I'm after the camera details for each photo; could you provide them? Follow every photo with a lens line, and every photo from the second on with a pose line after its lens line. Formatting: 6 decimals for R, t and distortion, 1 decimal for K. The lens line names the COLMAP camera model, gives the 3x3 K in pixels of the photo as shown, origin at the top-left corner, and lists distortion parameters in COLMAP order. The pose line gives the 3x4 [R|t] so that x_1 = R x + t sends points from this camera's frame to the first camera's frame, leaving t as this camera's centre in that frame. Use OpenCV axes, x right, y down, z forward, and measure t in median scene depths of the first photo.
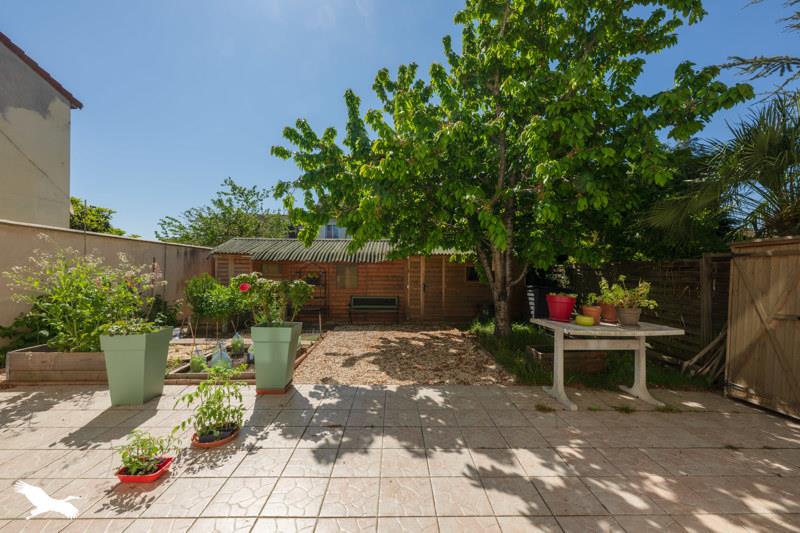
lens RADIAL K [[318.8, 0, 401.9], [0, 318.8, 266.4], [0, 0, 1]] dist [-0.000599, 0.000602]
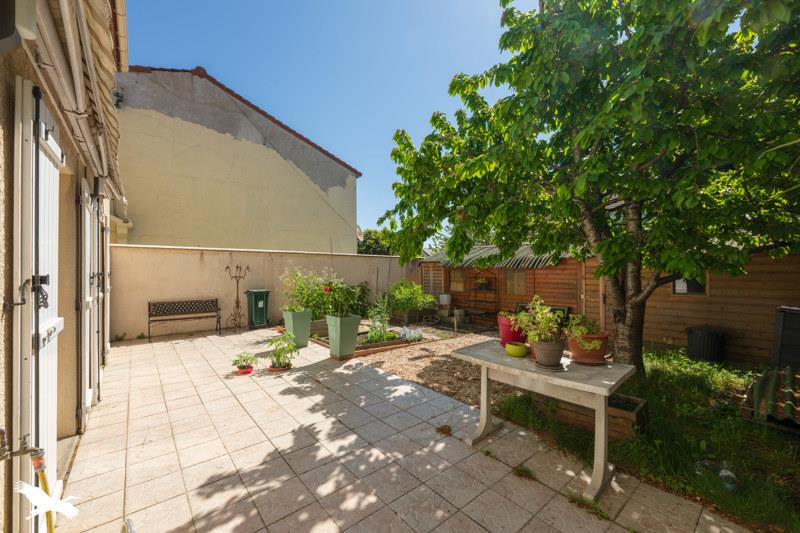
lens RADIAL K [[318.8, 0, 379.8], [0, 318.8, 270.6], [0, 0, 1]] dist [-0.000599, 0.000602]
pose [[0.598350, -0.009304, -0.801181, 1.029758], [0.013352, 0.999910, -0.001640, -0.024582], [0.801124, -0.009717, 0.598420, 0.279457]]
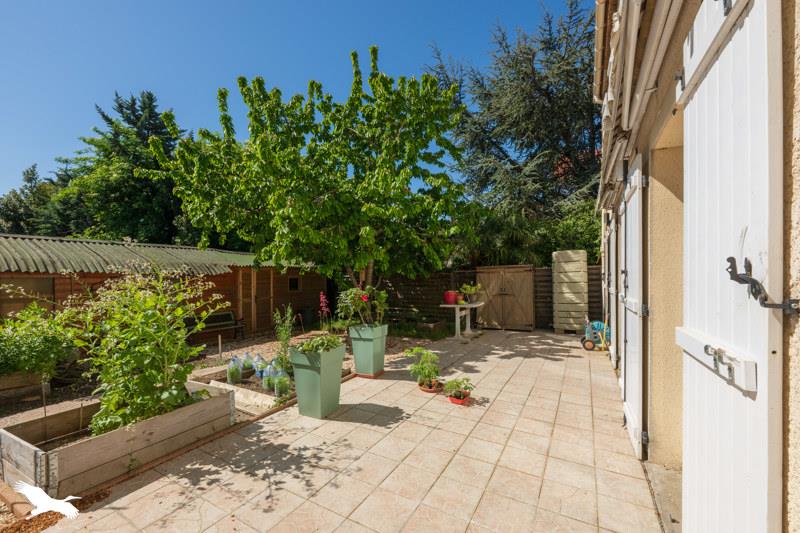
lens RADIAL K [[318.8, 0, 400.2], [0, 318.8, 274.0], [0, 0, 1]] dist [-0.000599, 0.000602]
pose [[0.514603, -0.006290, 0.857405, -1.648055], [0.008329, 0.999963, 0.002337, -0.038028], [-0.857388, 0.005938, 0.514636, 0.239037]]
